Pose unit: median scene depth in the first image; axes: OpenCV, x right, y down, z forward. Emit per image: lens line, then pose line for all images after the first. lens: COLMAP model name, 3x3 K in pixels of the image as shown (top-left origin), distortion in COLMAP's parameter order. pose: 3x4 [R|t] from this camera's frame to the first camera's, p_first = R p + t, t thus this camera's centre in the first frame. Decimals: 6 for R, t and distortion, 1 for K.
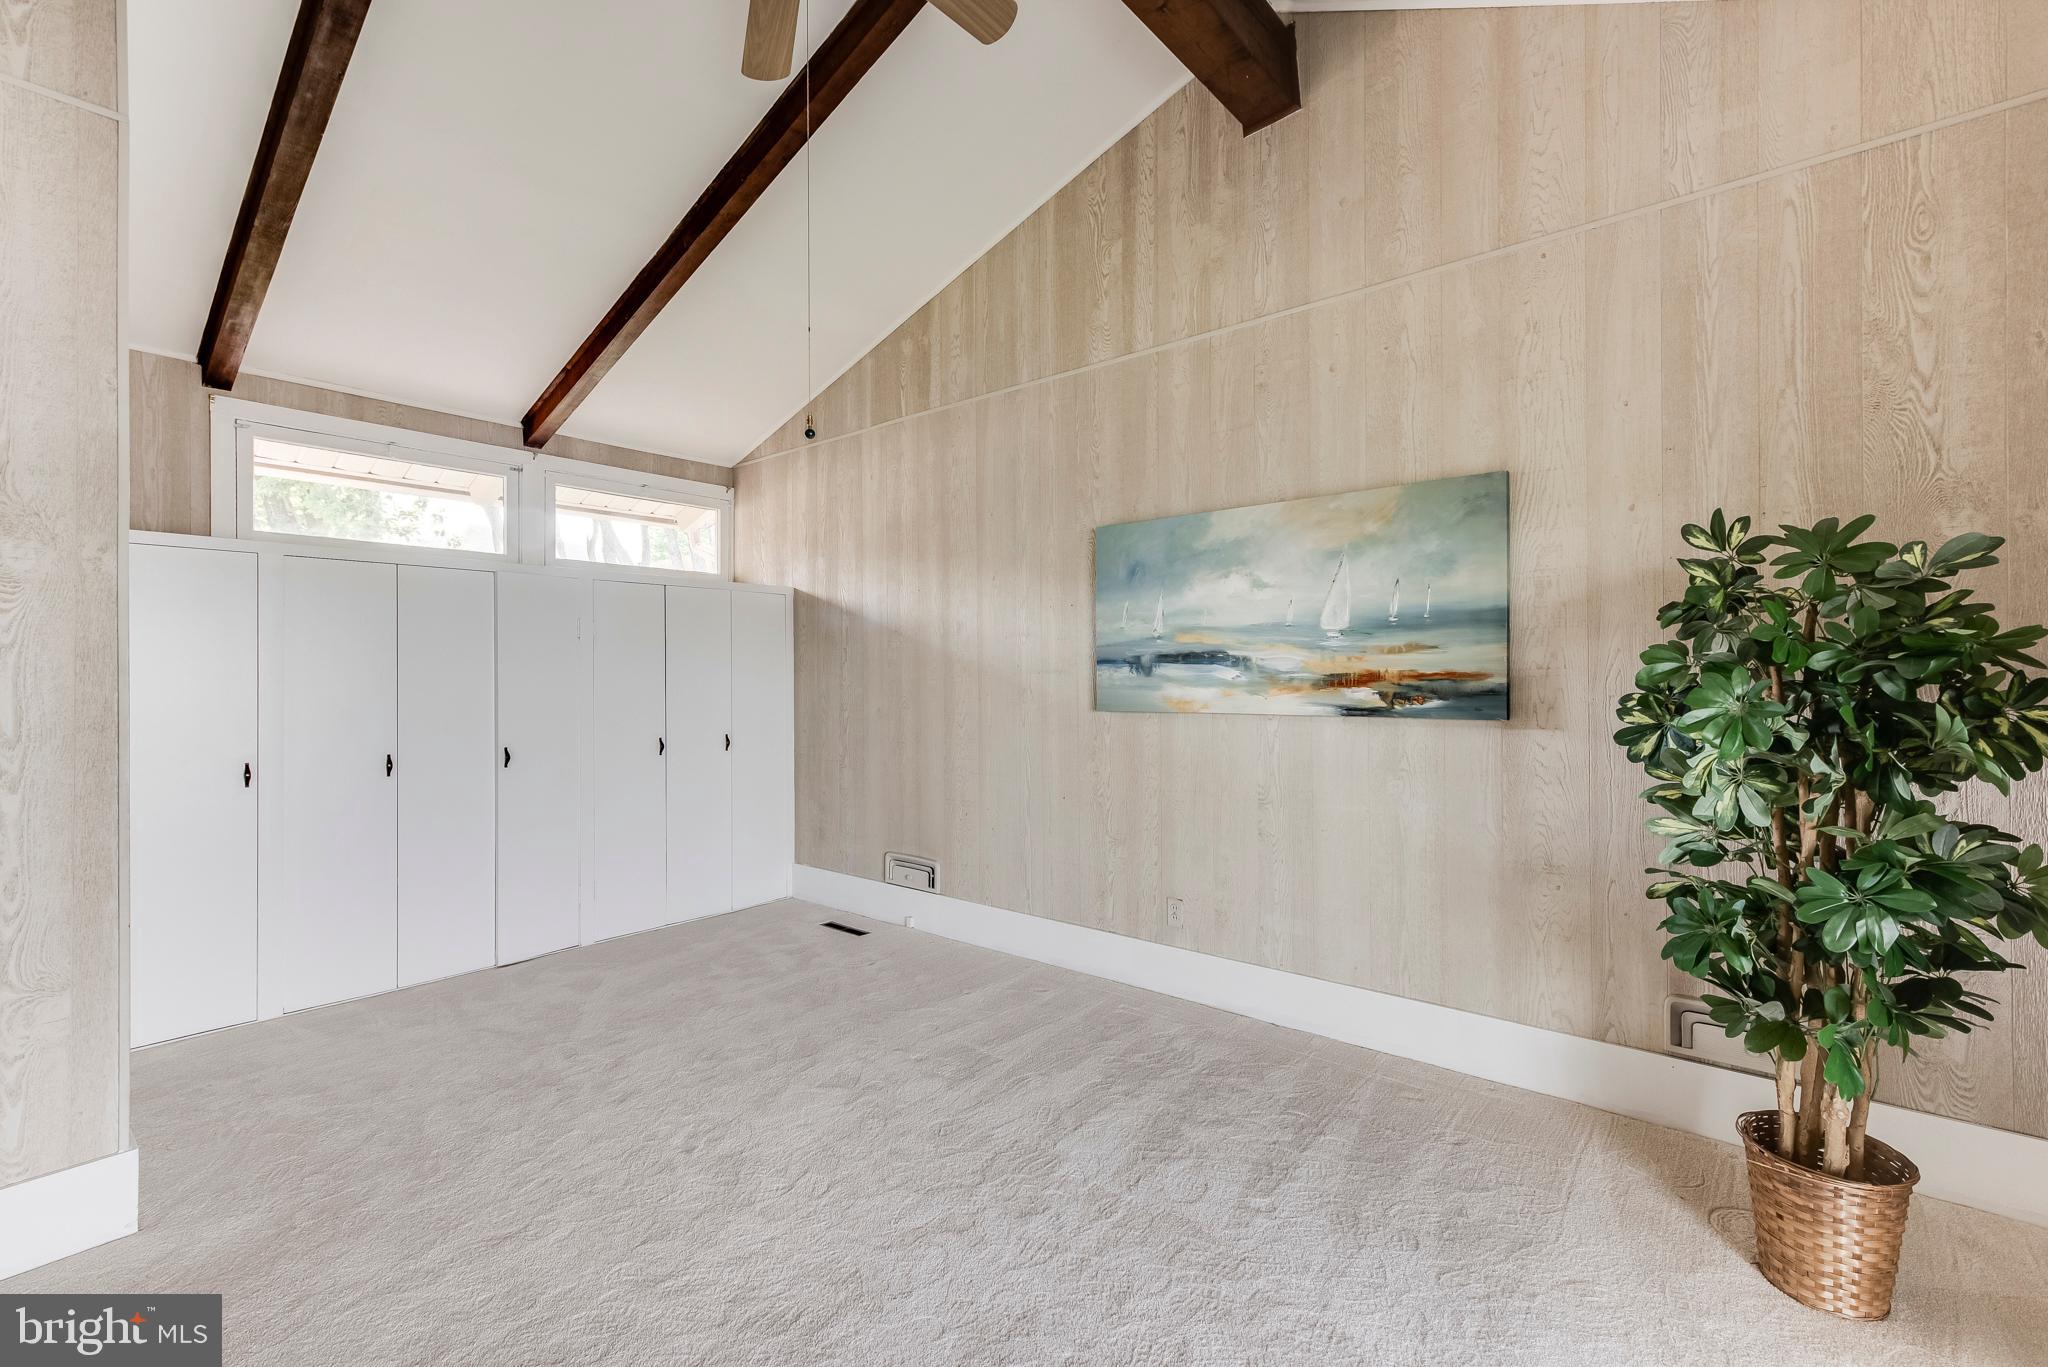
lens RADIAL K [[865.9, 0, 1028.5], [0, 865.9, 669.0], [0, 0, 1]] dist [0.008209, -0.000033]
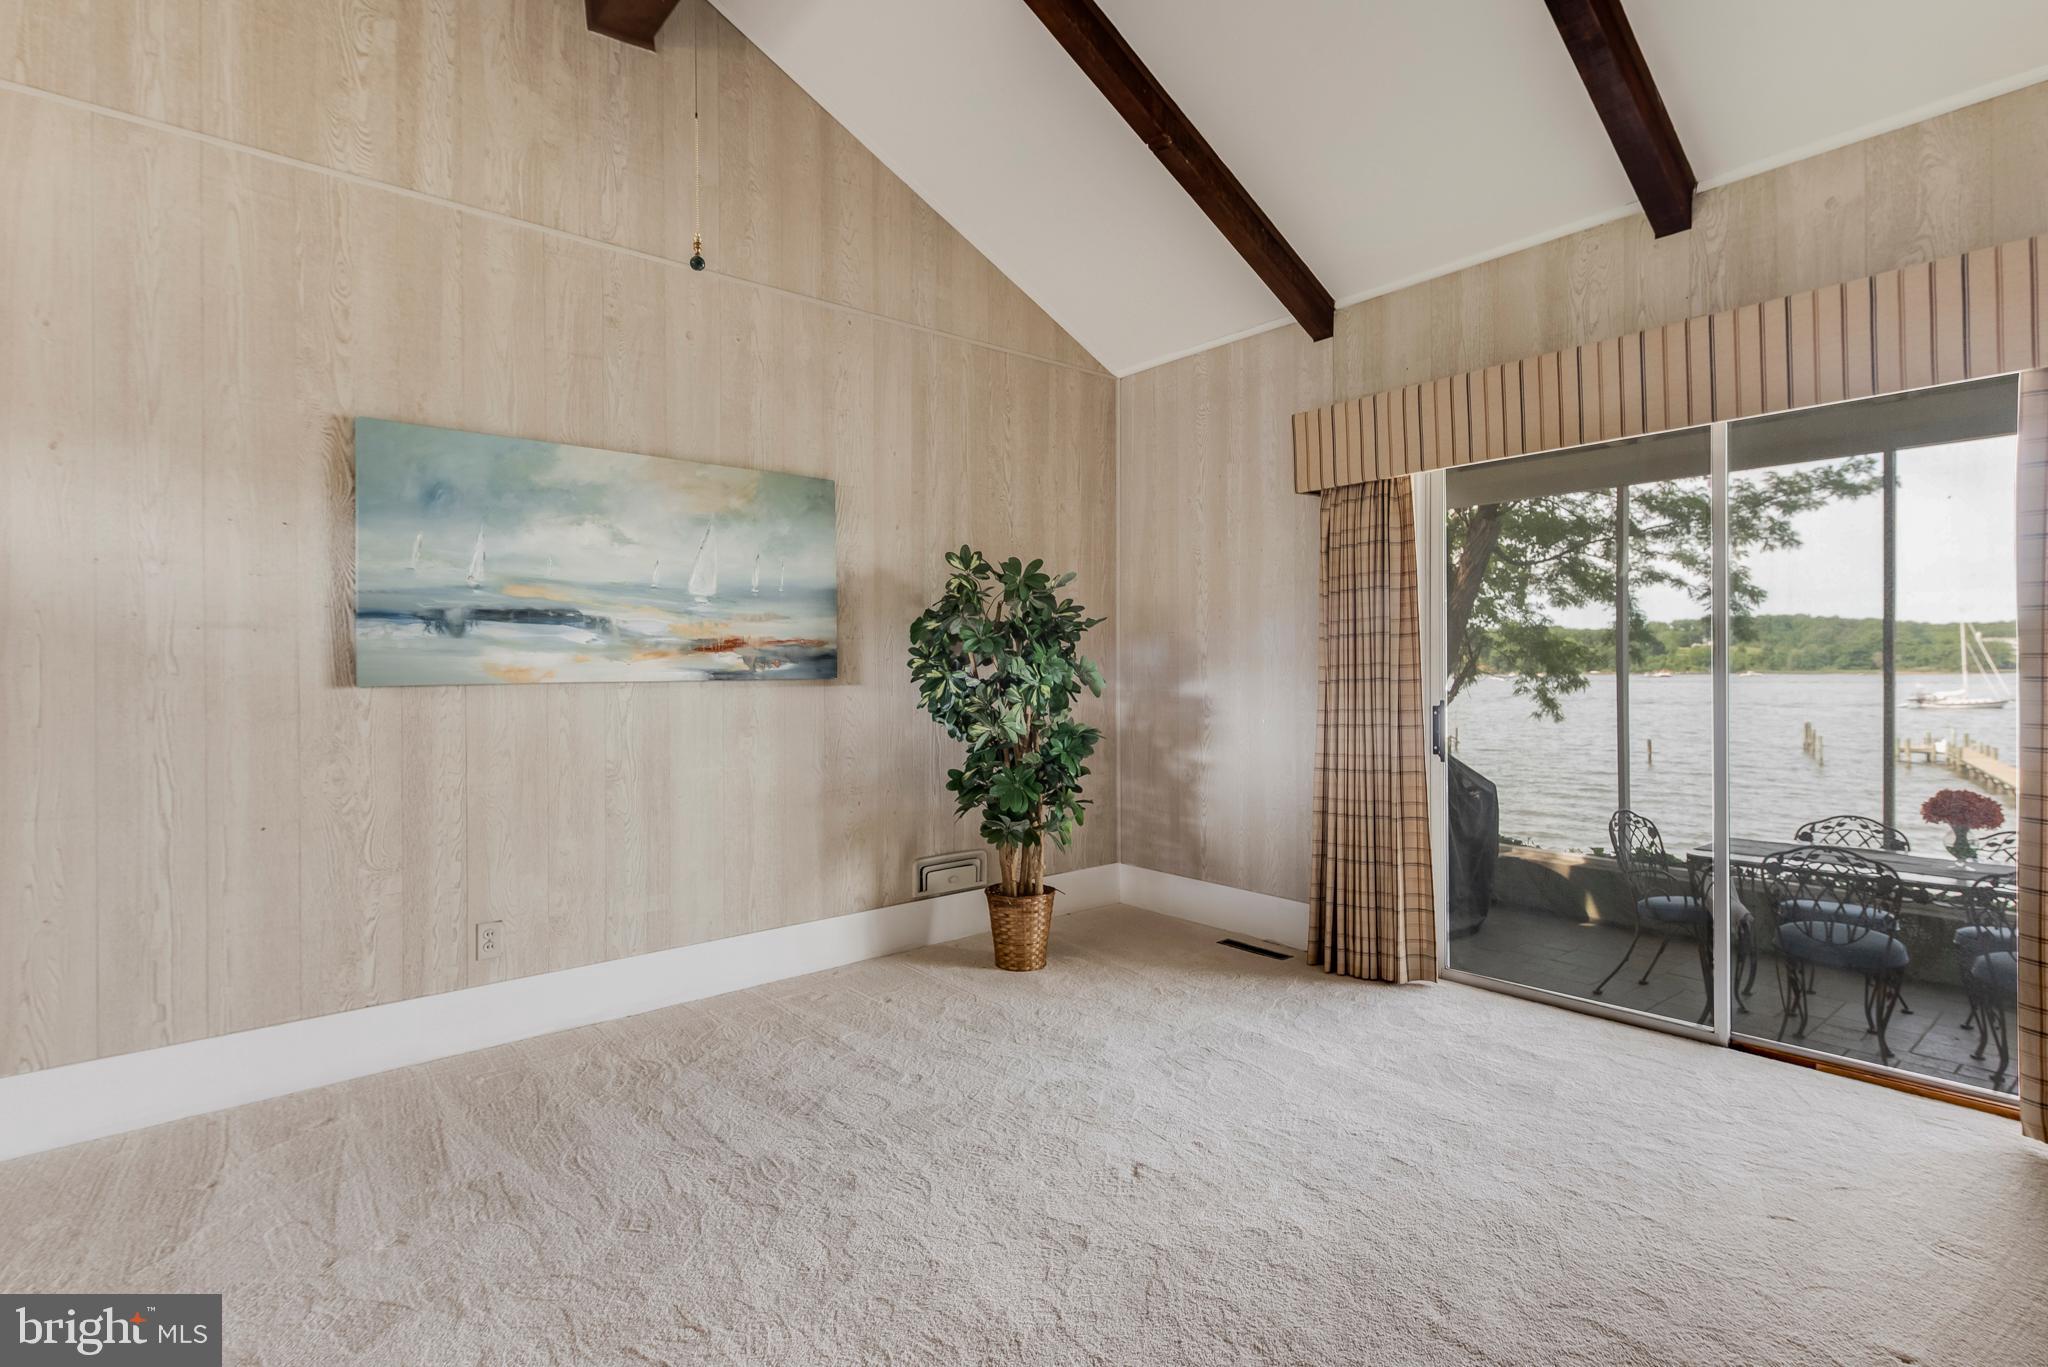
lens RADIAL K [[958.1, 0, 1026.9], [0, 958.1, 666.3], [0, 0, 1]] dist [-0.002157, -0.000942]
pose [[0.184811, 0.005506, 0.982759, -0.660798], [-0.003509, 0.999982, -0.004943, 0.040527], [-0.982768, -0.002535, 0.184827, 0.405201]]
